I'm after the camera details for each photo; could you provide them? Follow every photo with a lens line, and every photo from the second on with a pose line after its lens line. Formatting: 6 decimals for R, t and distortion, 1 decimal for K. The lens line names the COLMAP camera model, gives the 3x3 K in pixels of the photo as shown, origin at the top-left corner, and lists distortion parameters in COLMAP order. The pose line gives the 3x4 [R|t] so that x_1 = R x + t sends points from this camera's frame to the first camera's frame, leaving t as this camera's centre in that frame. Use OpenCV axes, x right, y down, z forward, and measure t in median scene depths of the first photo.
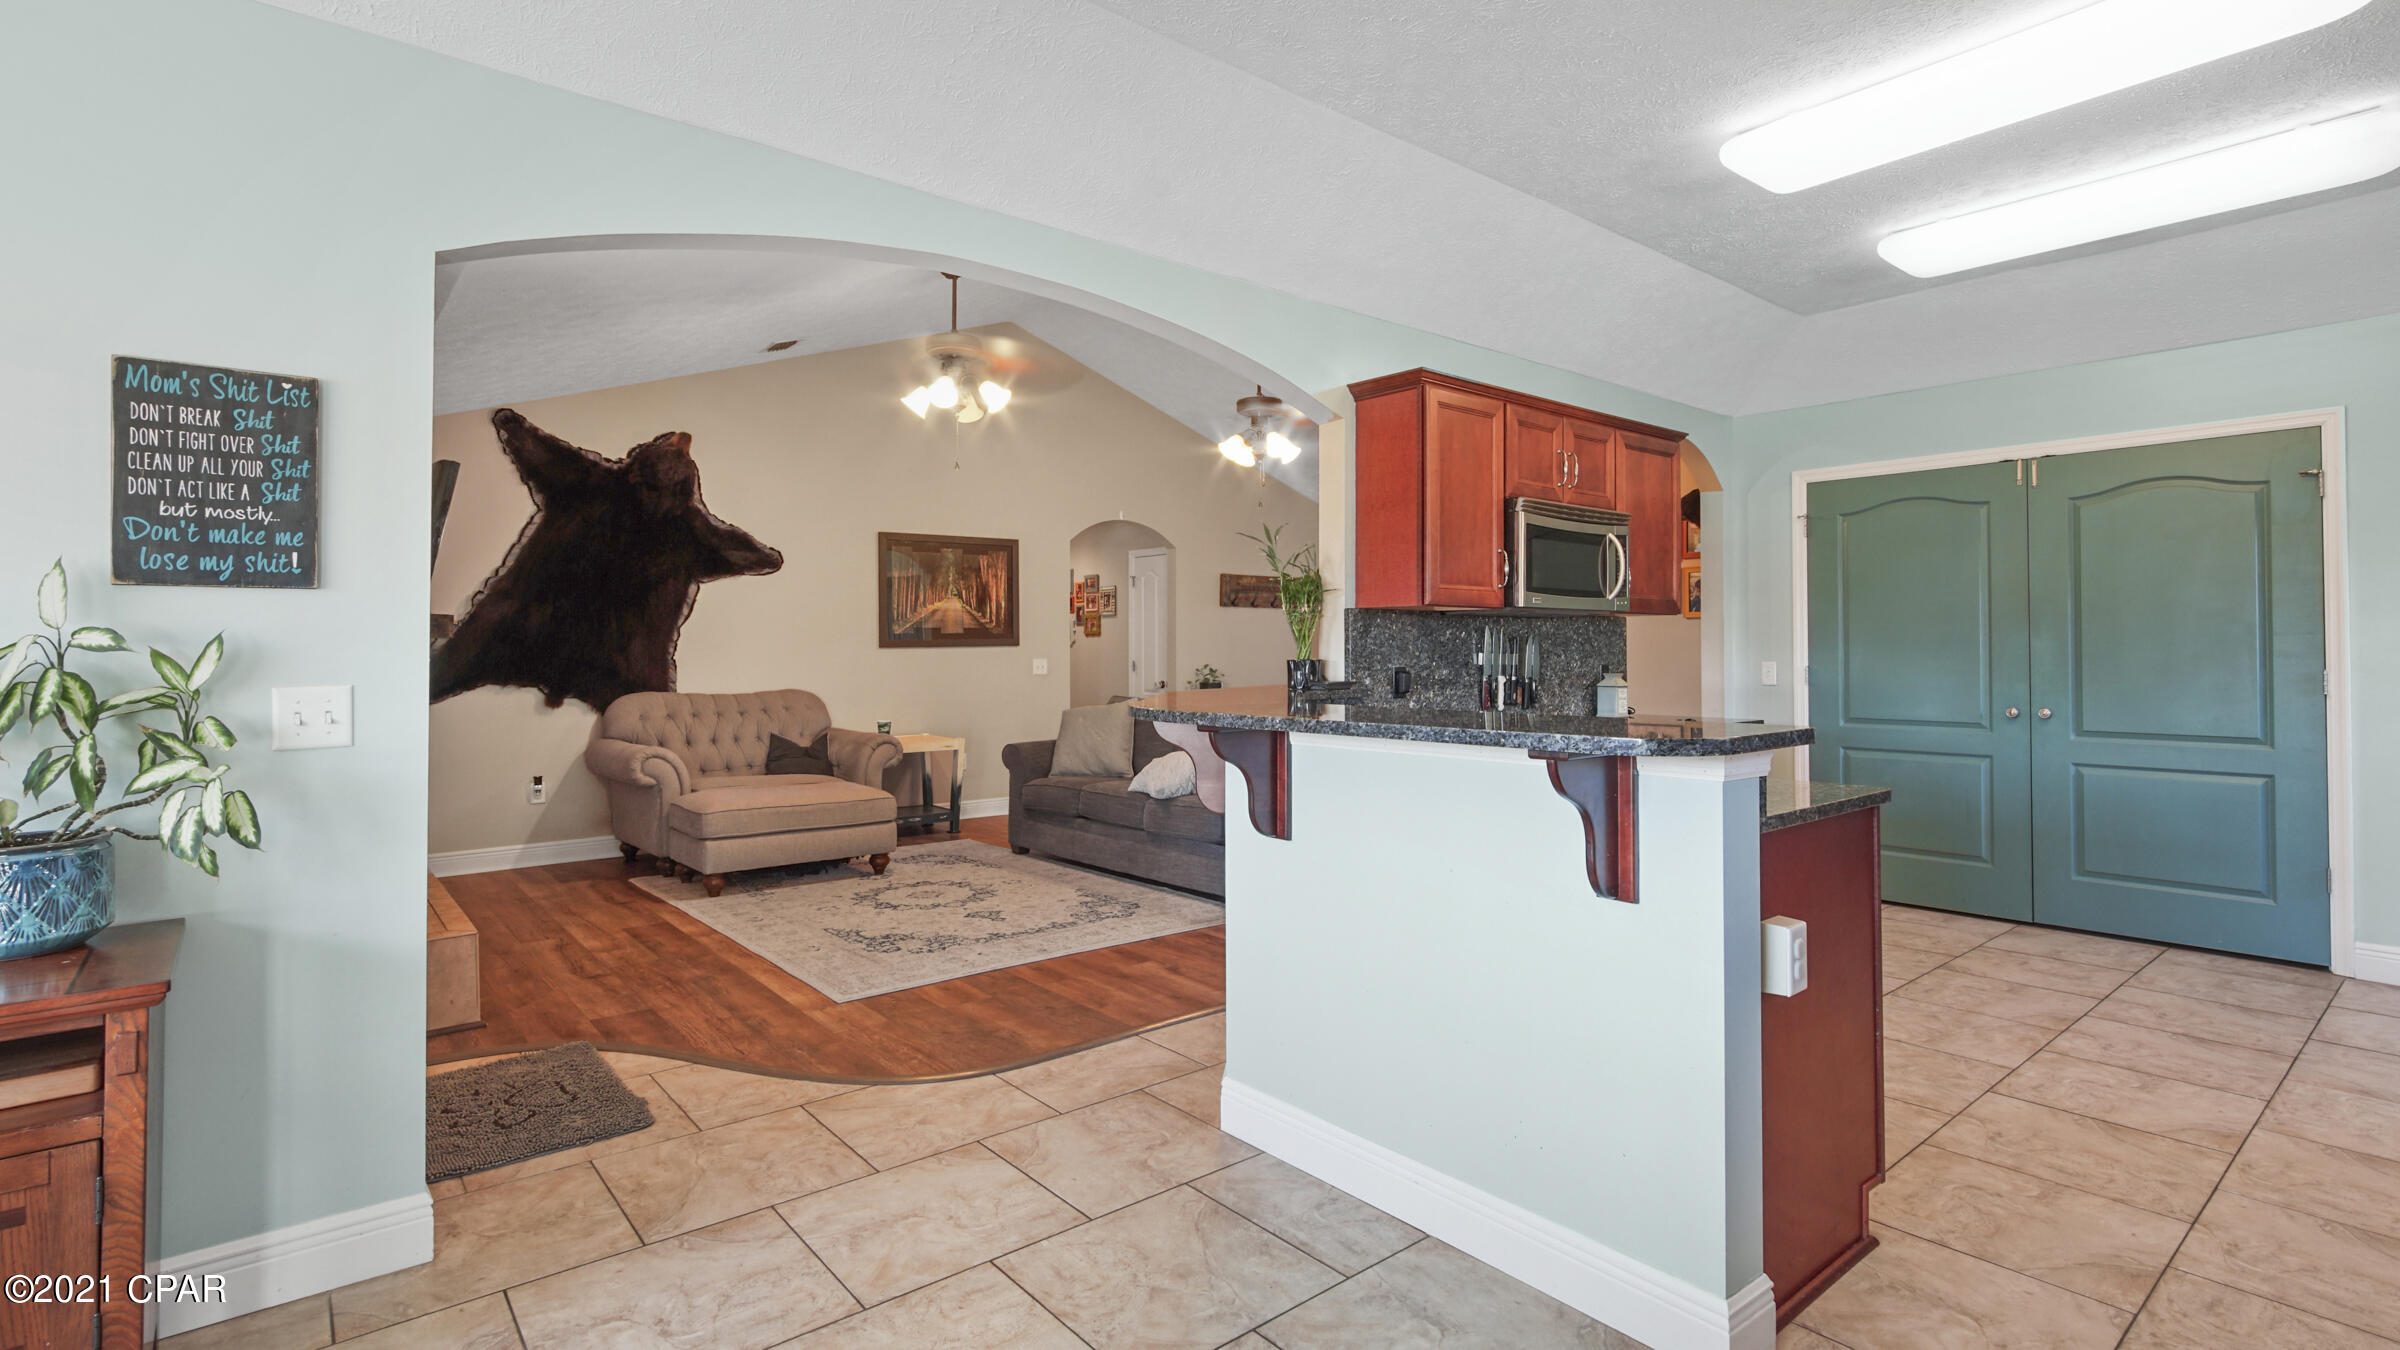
lens RADIAL K [[1133.2, 0, 1206.1], [0, 1133.2, 639.4], [0, 0, 1]] dist [0.000368, -0.000200]
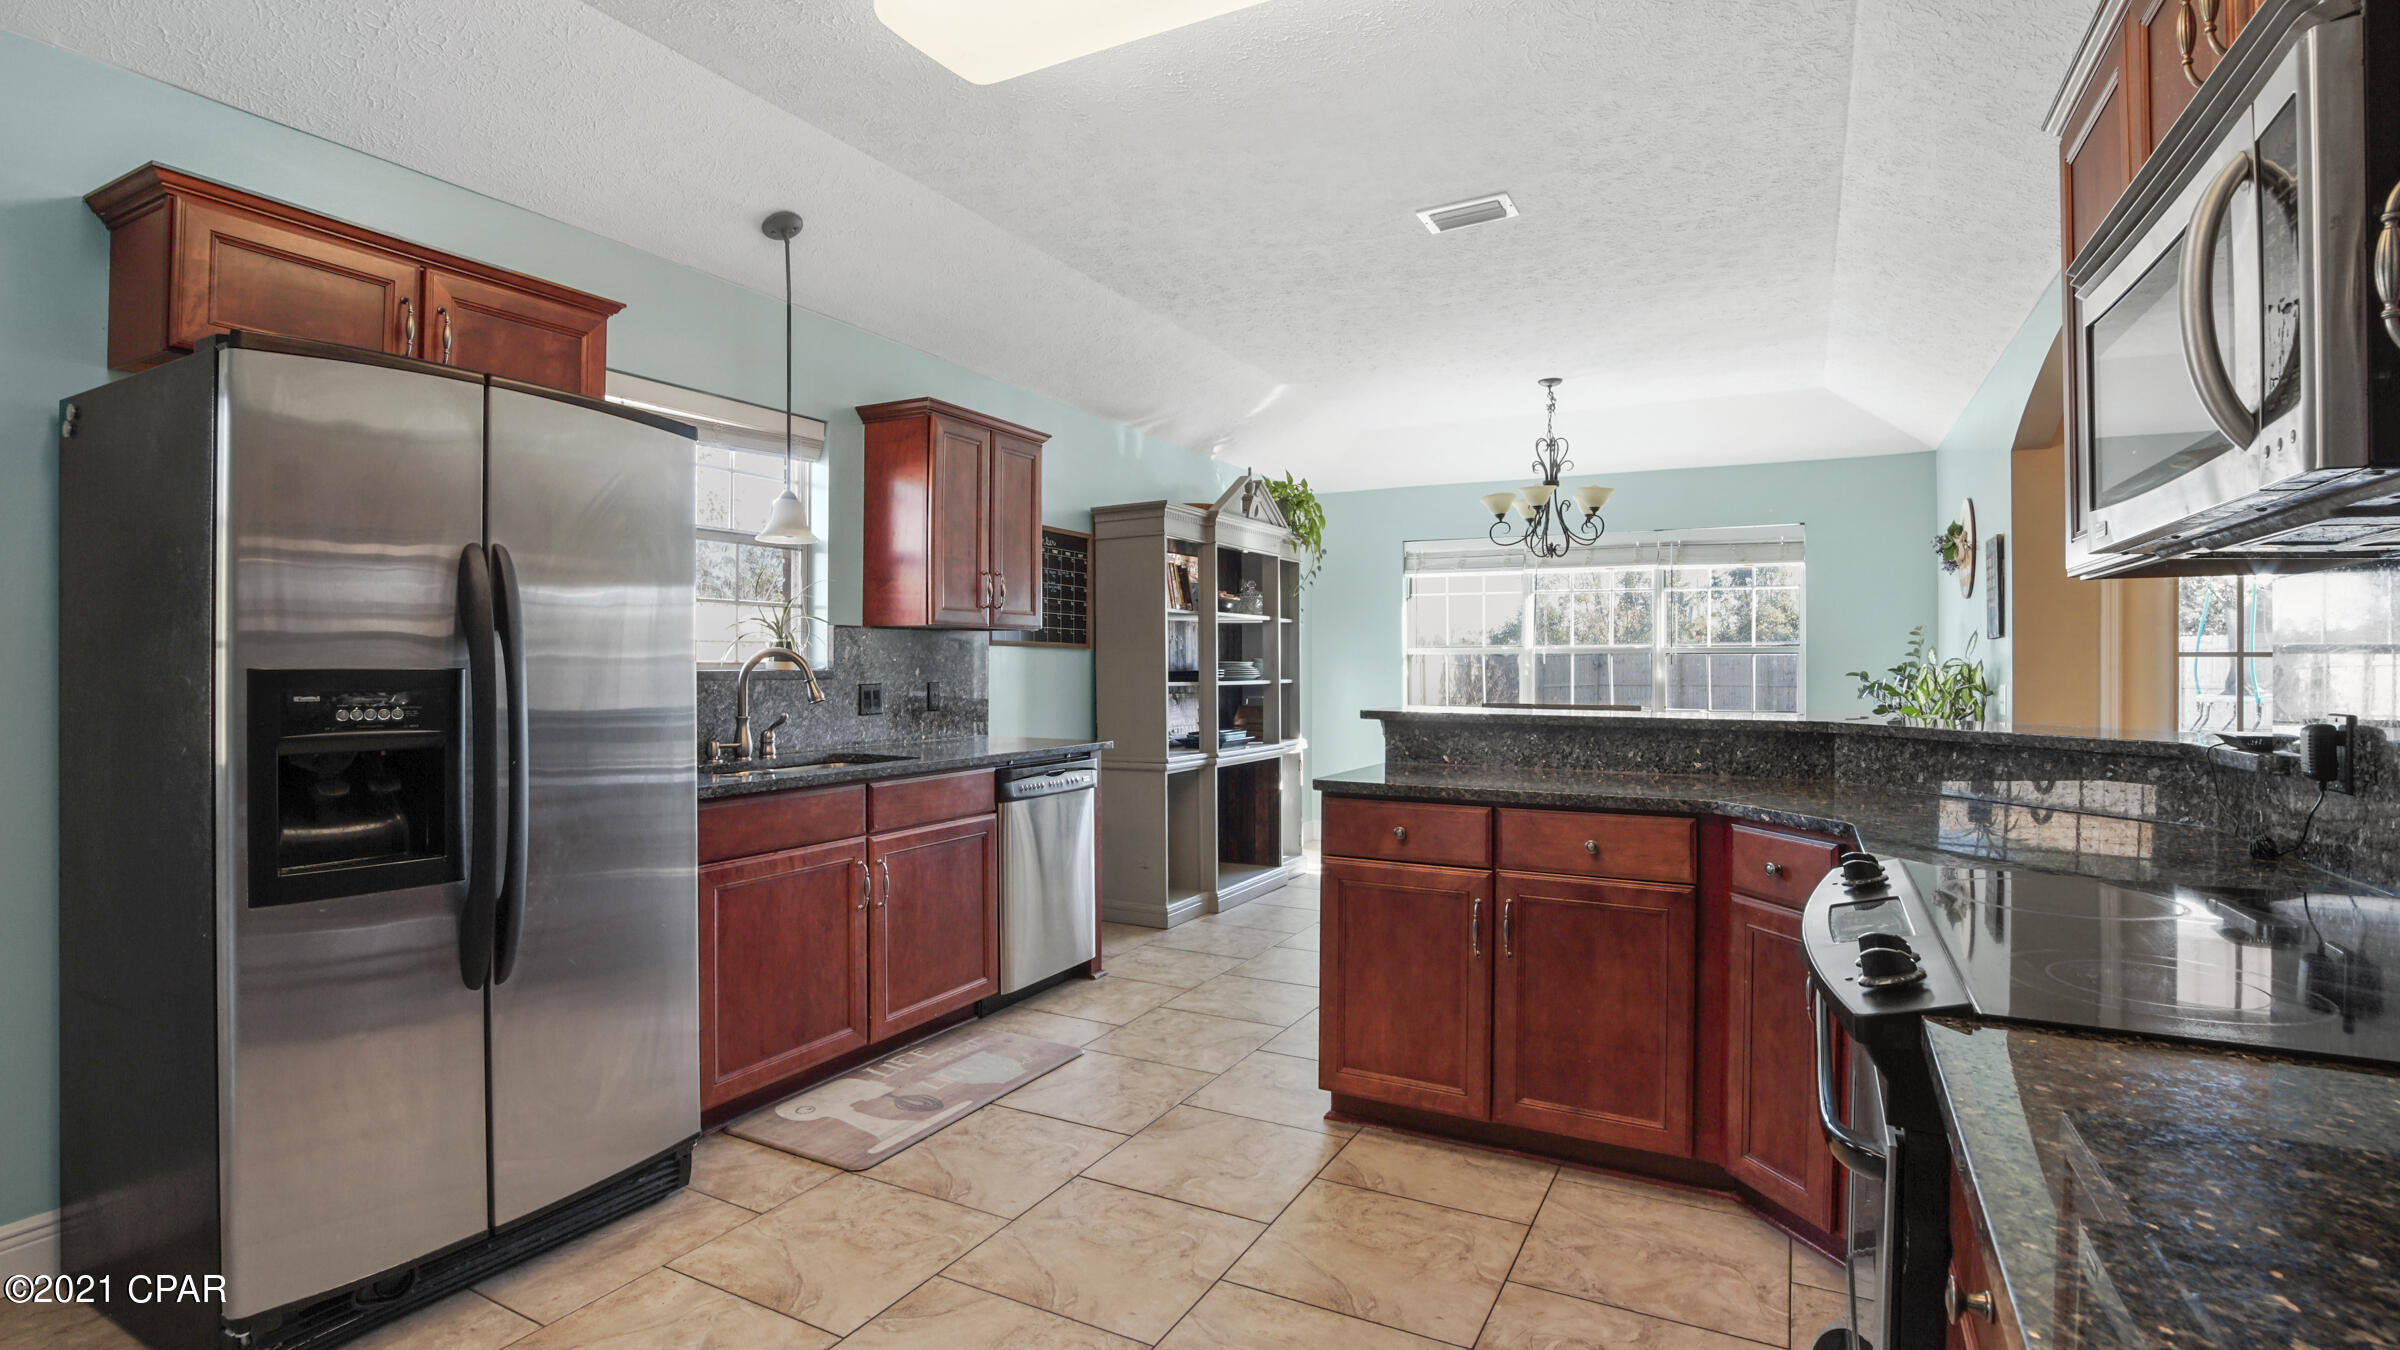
lens RADIAL K [[1133.2, 0, 1199.1], [0, 1133.2, 665.8], [0, 0, 1]] dist [0.000368, -0.000200]
pose [[-0.927482, -0.001107, -0.373867, 0.433578], [0.003007, 0.999941, -0.010422, 0.006842], [0.373856, -0.010790, -0.927424, 0.770961]]
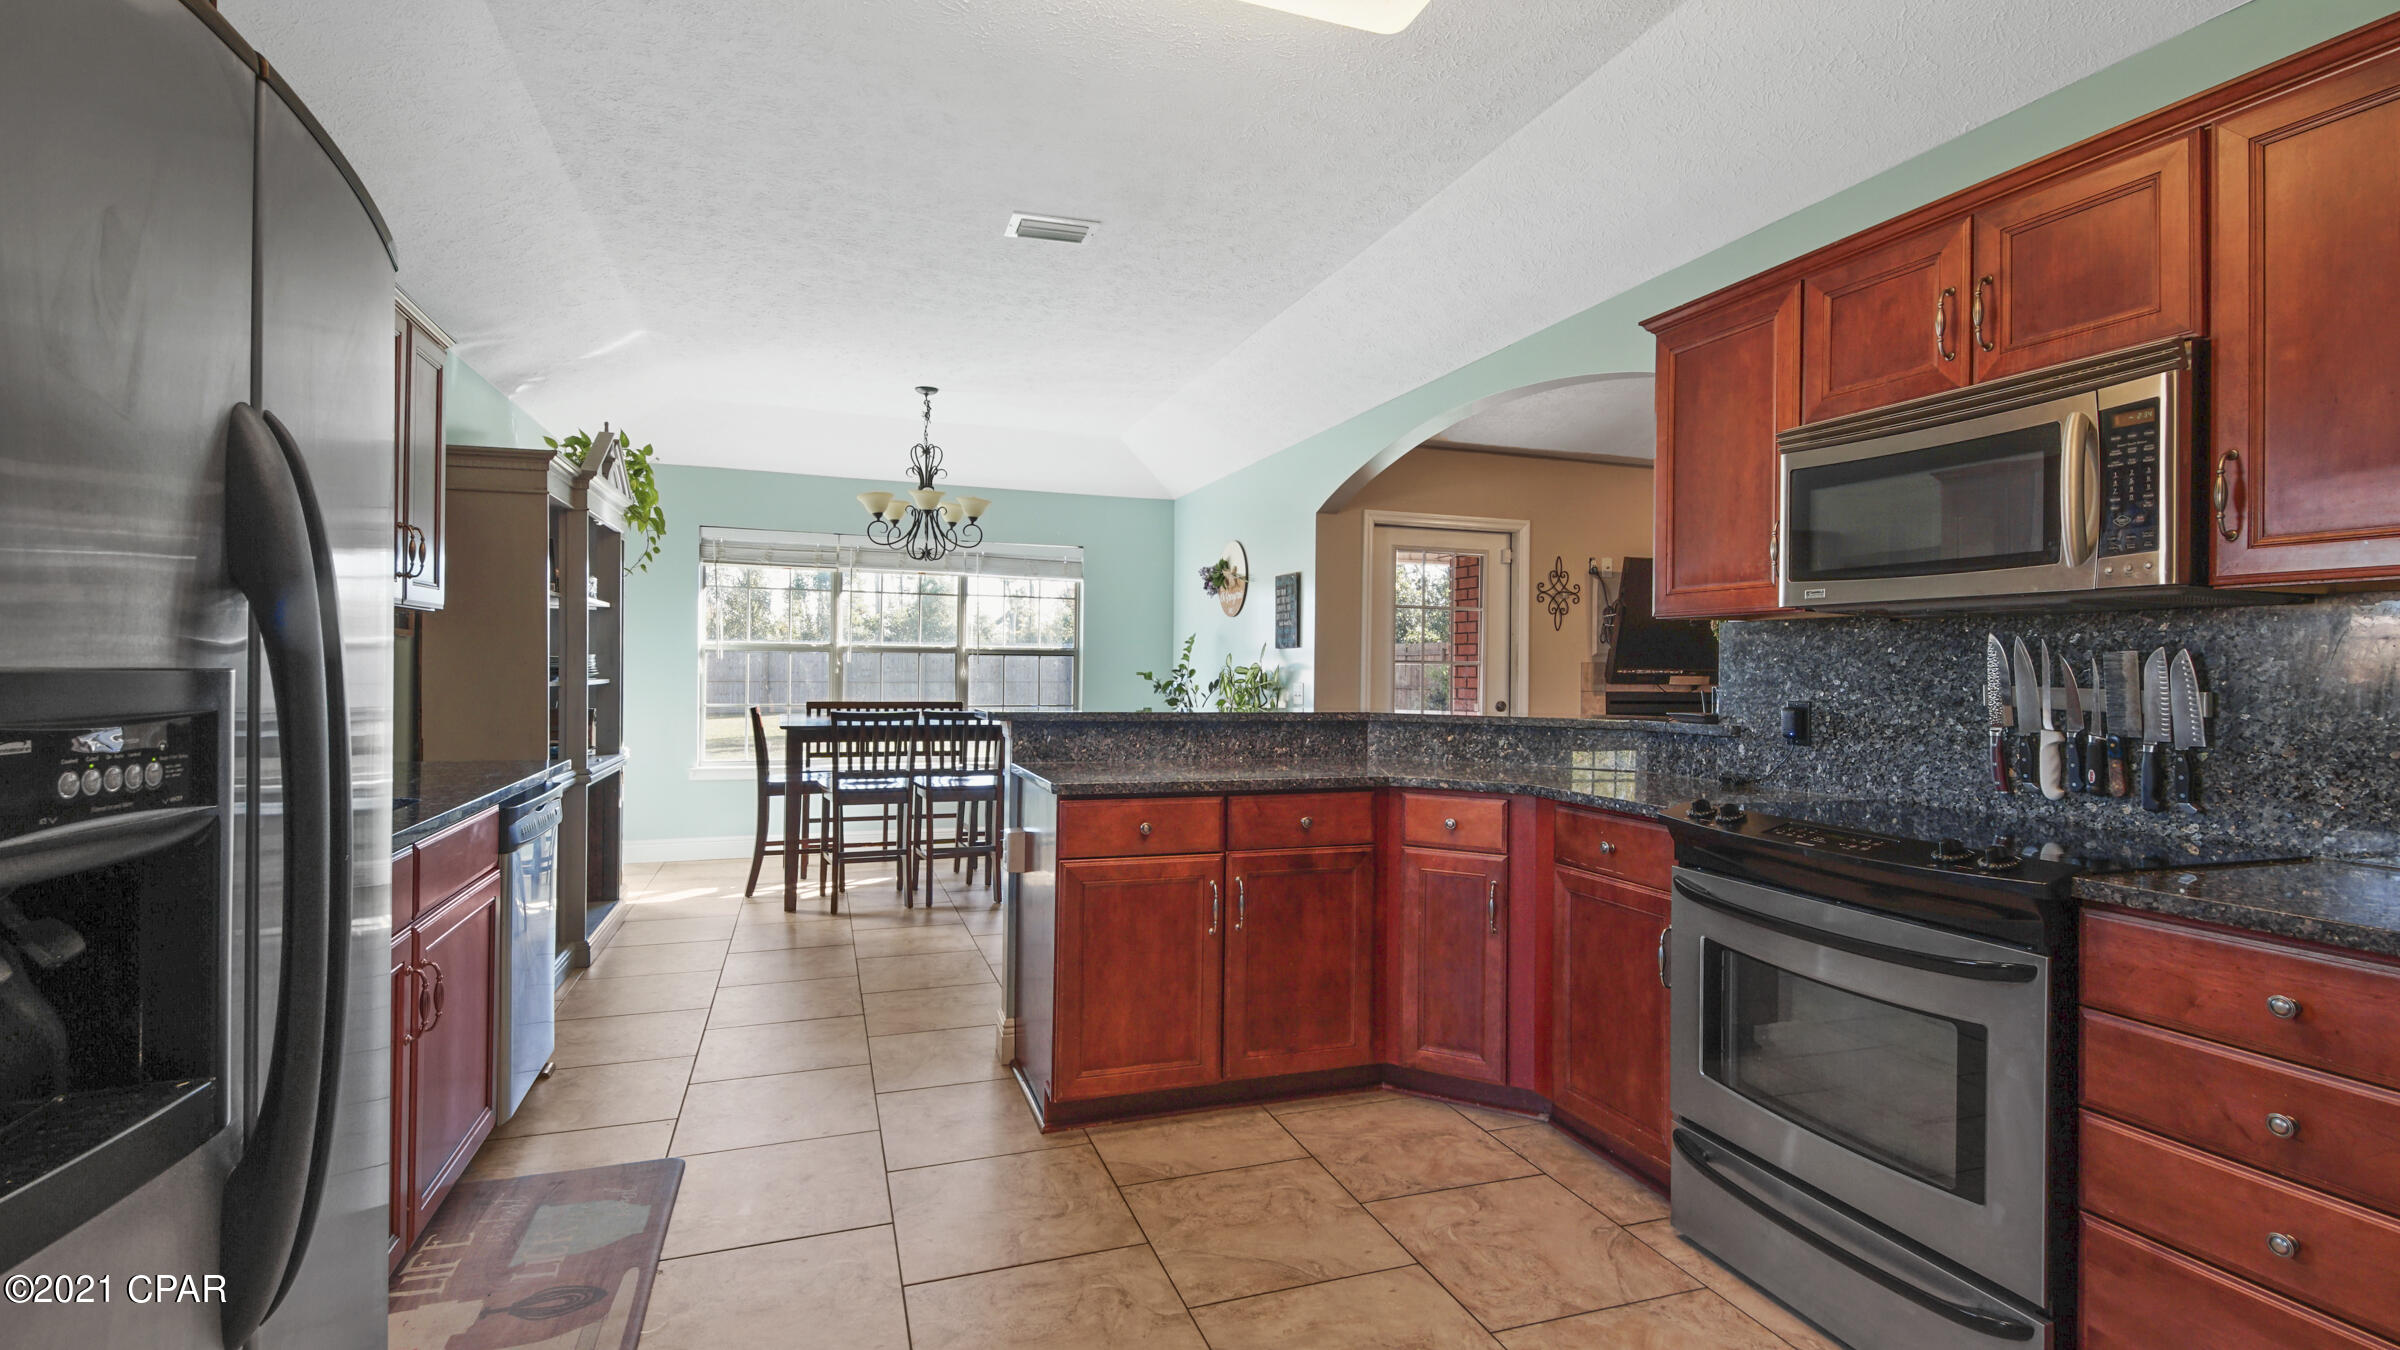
lens RADIAL K [[1090.1, 0, 1187.1], [0, 1090.1, 669.1], [0, 0, 1]] dist [0.050520, -0.000004]
pose [[-0.366413, -0.002036, -0.930450, 0.599551], [-0.000043, 0.999998, -0.002172, 0.003967], [0.930452, -0.000756, -0.366412, 0.570837]]
